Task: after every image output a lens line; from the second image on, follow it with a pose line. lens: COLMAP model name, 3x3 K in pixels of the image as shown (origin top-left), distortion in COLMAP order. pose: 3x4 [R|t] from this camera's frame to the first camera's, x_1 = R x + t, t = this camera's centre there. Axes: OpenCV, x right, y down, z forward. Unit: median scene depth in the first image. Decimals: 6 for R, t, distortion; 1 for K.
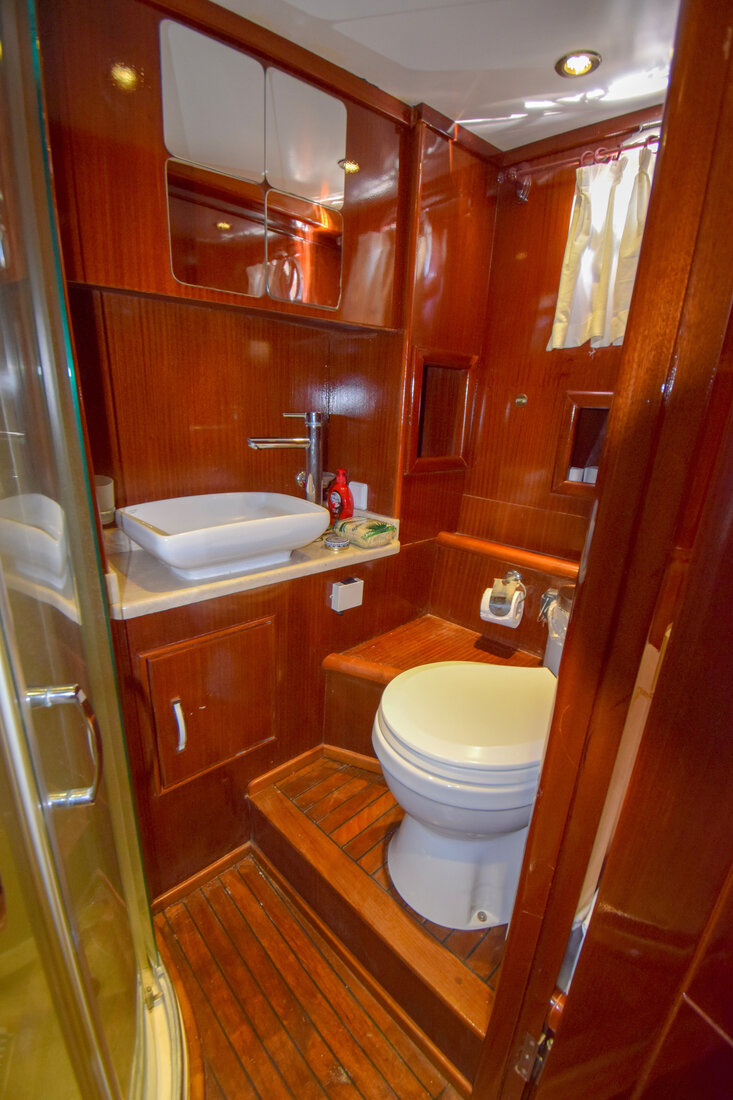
lens RADIAL K [[478.7, 0, 366.5], [0, 478.7, 550.0], [0, 0, 1]] dist [0.003219, -0.015432]
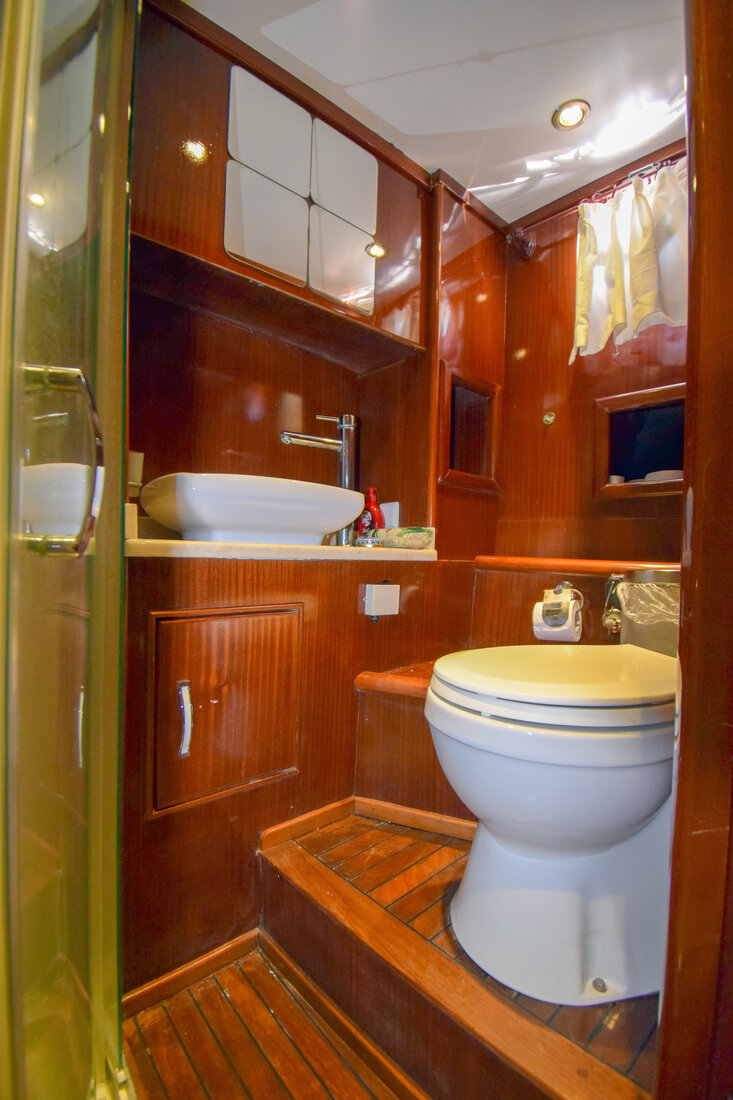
lens RADIAL K [[478.7, 0, 366.5], [0, 478.7, 550.0], [0, 0, 1]] dist [0.003219, -0.015432]
pose [[0.999430, -0.019172, -0.027802, -0.048219], [0.009761, 0.952094, -0.305649, 0.309989], [0.032330, 0.305203, 0.951738, 0.131476]]
